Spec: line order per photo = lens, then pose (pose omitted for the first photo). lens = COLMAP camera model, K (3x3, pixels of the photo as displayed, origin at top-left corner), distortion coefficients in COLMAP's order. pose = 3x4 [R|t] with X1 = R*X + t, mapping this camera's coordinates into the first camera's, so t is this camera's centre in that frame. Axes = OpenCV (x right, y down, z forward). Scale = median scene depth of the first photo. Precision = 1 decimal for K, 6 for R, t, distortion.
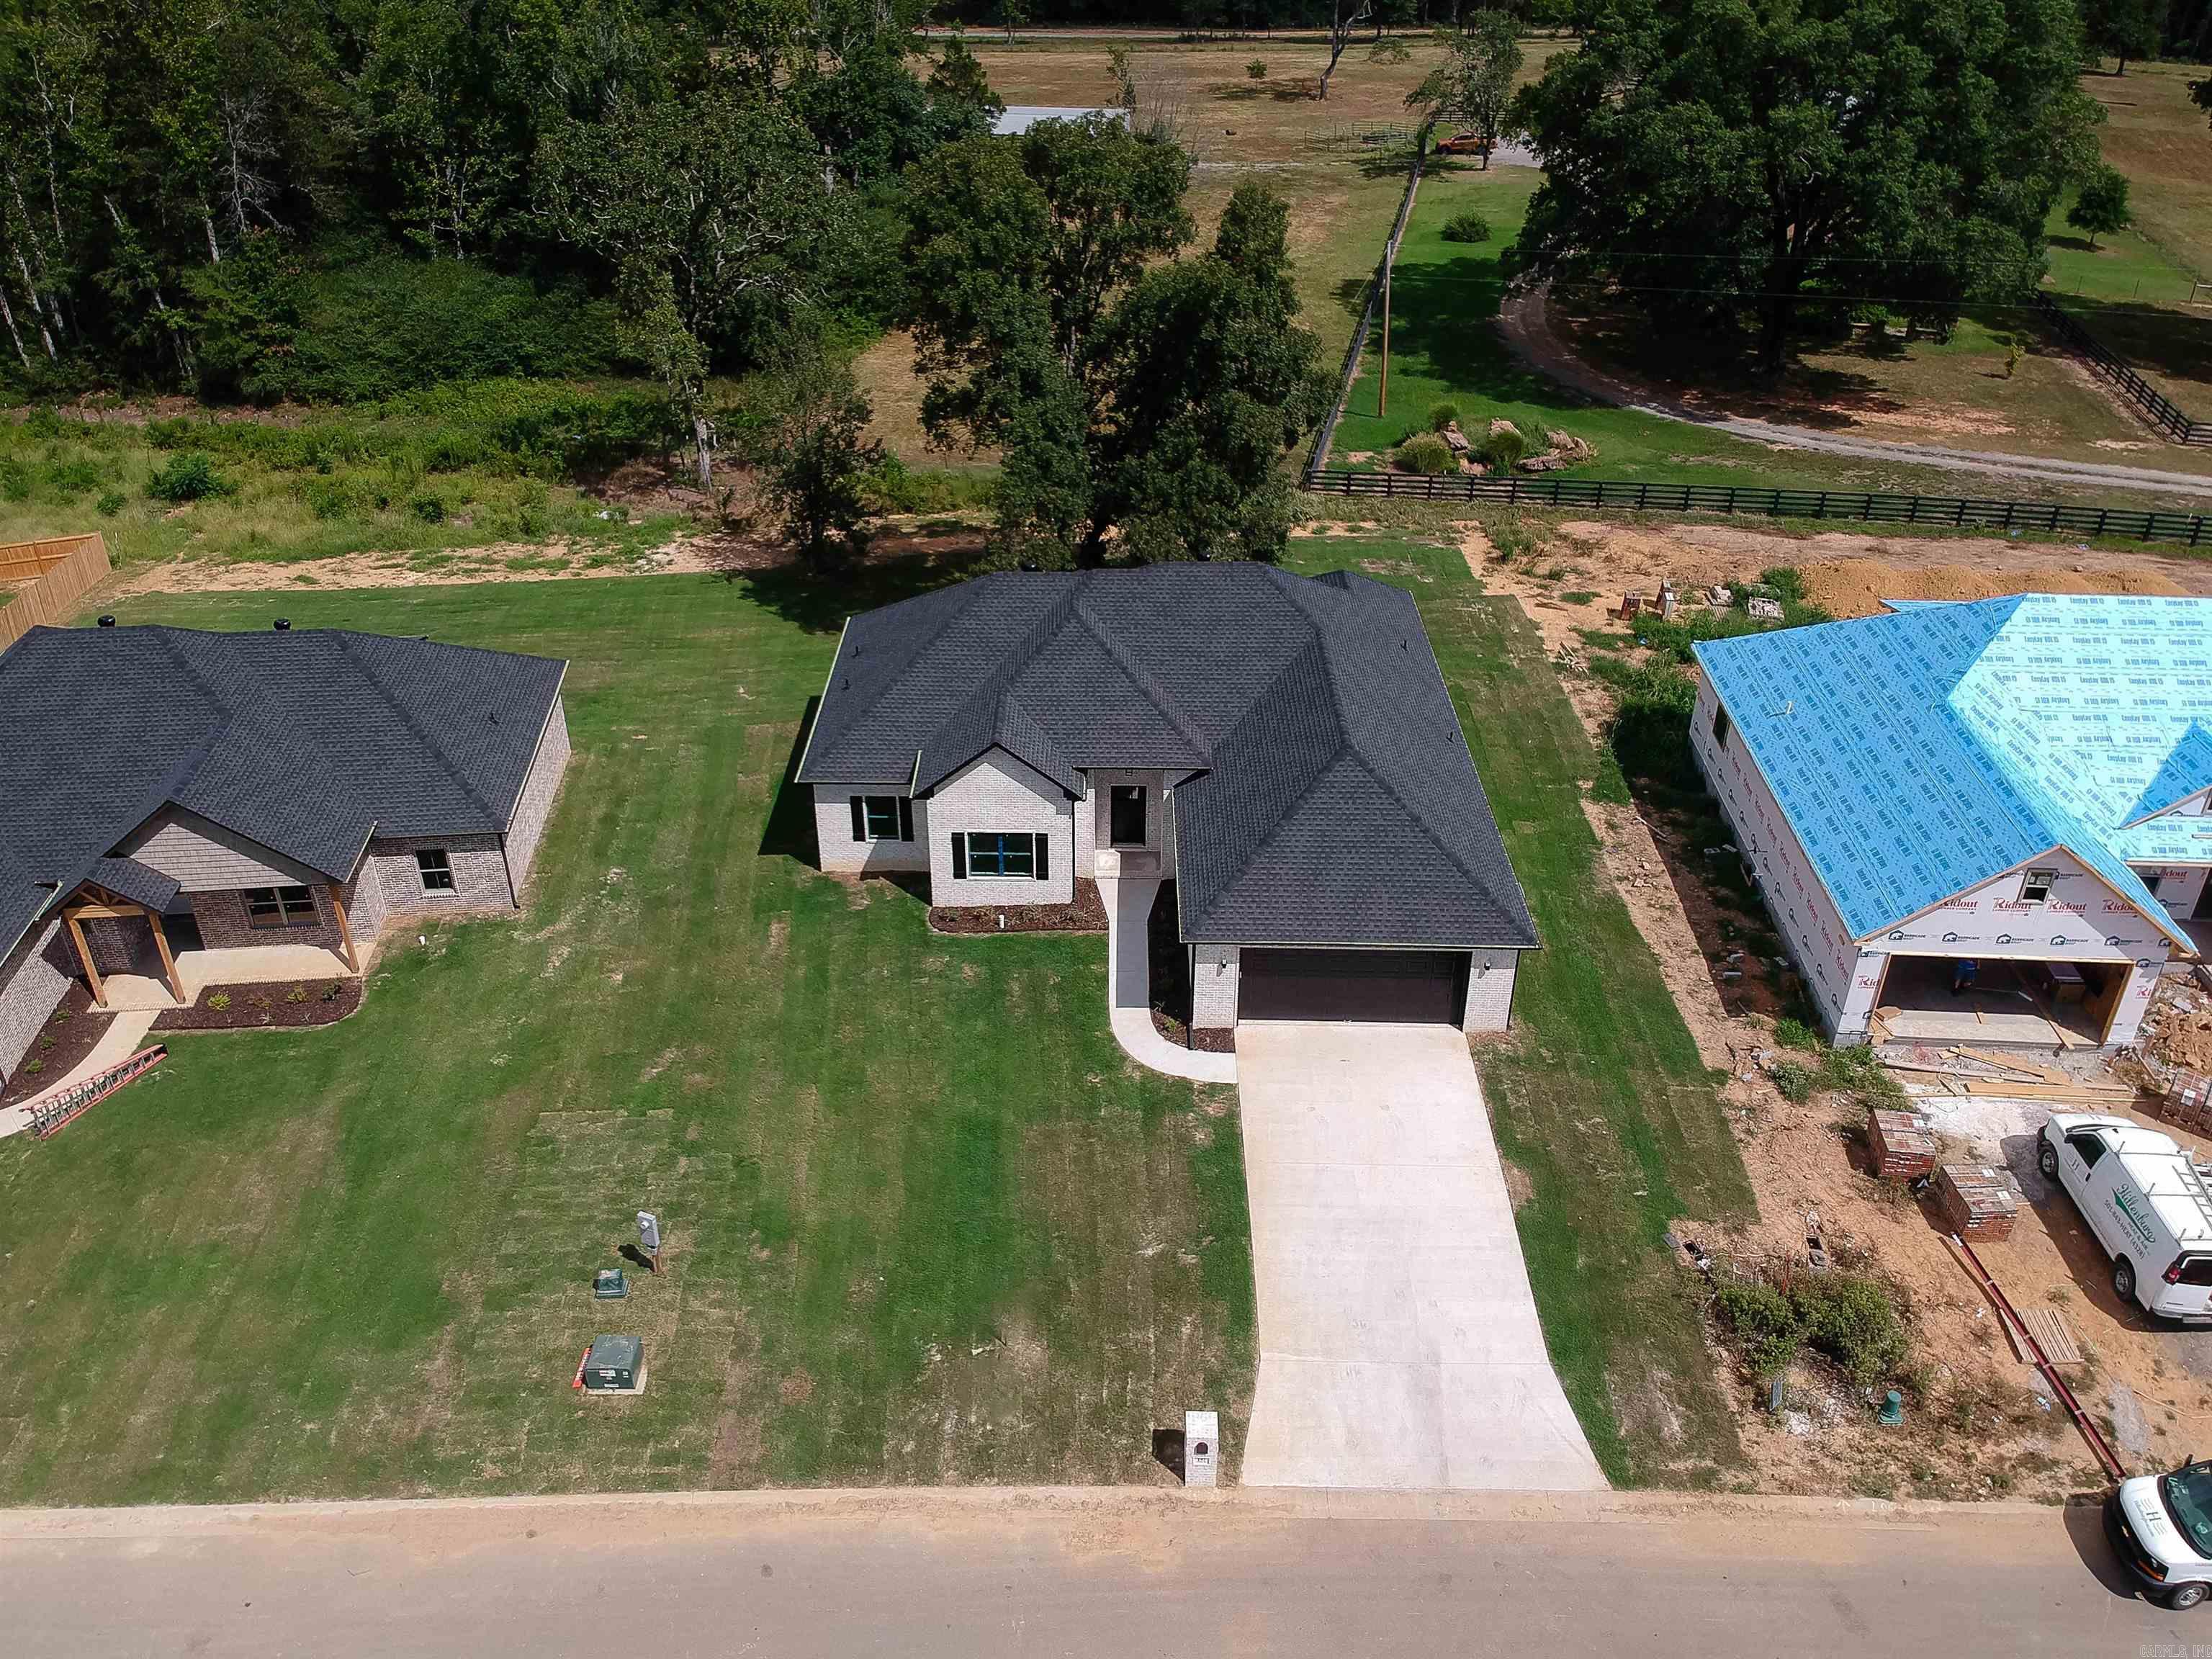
lens RADIAL K [[1769.5, 0, 1098.9], [0, 1769.5, 785.7], [0, 0, 1]] dist [0.099202, -0.235763]
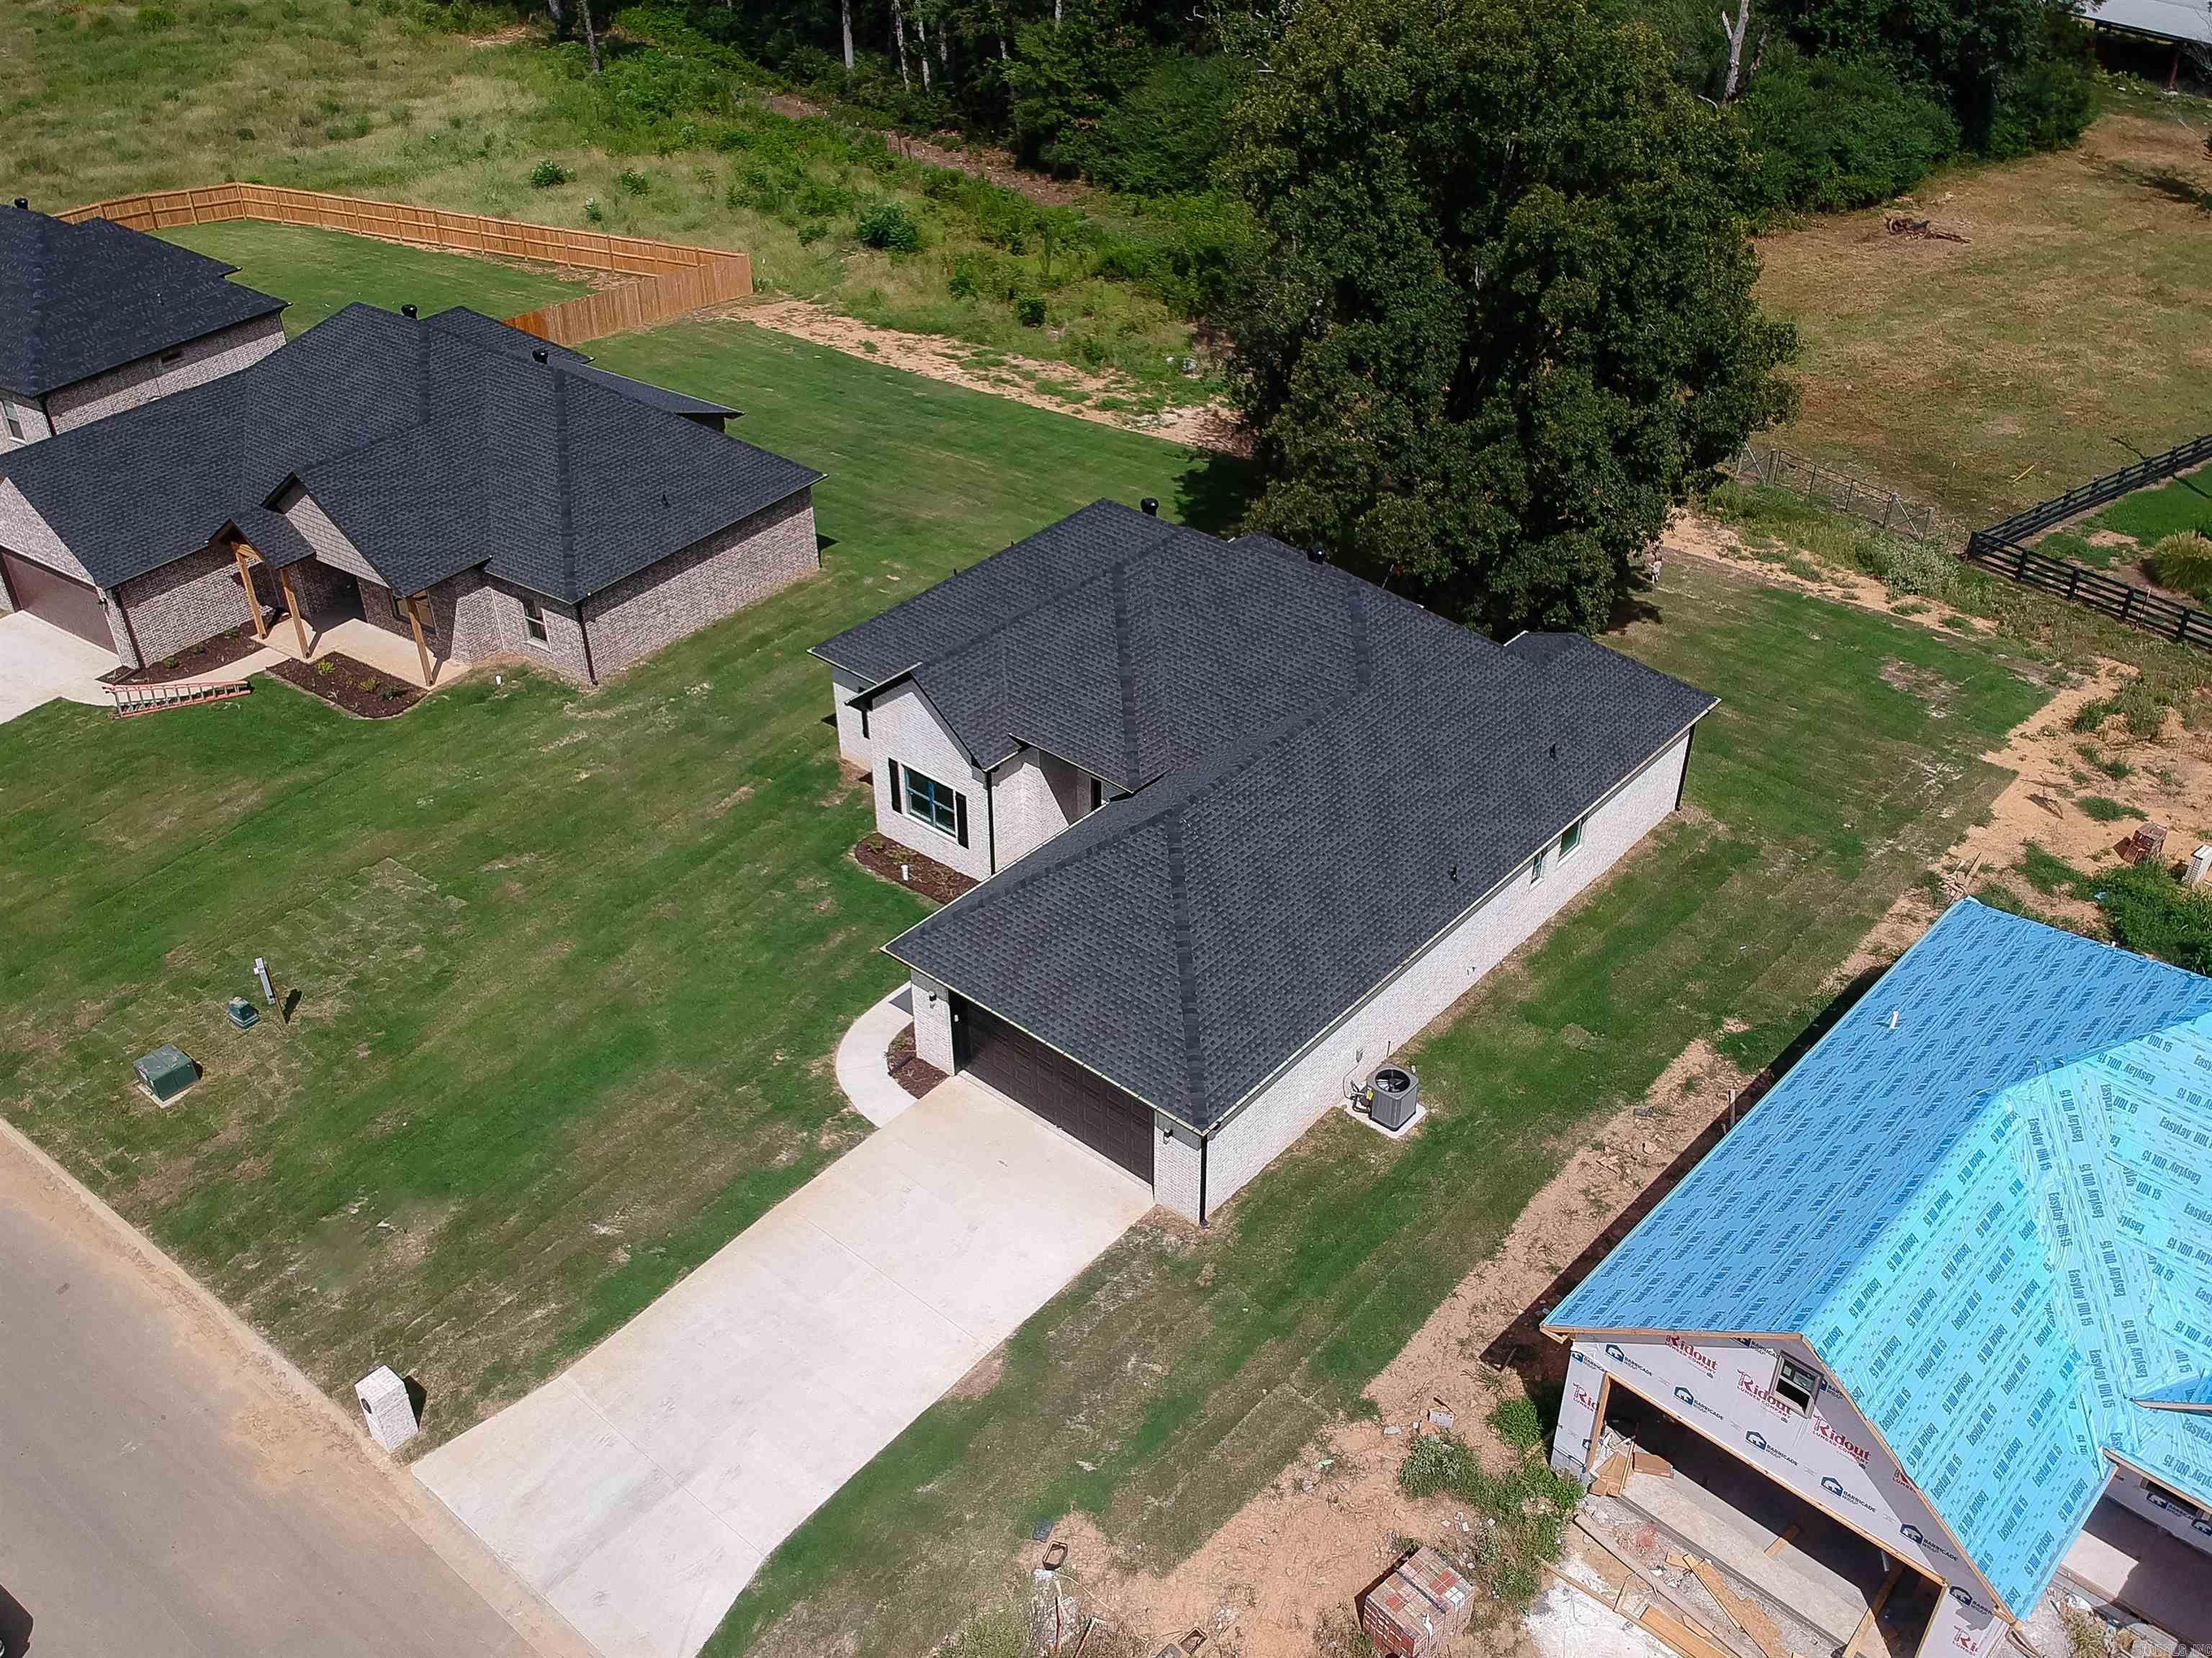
lens RADIAL K [[2016.1, 0, 1106.0], [0, 2016.1, 829.0], [0, 0, 1]] dist [0.124119, -0.291441]
pose [[0.770140, 0.361615, -0.525470, 0.551508], [-0.328514, 0.930985, 0.159203, -0.138868], [0.546775, 0.050016, 0.835784, 0.213010]]
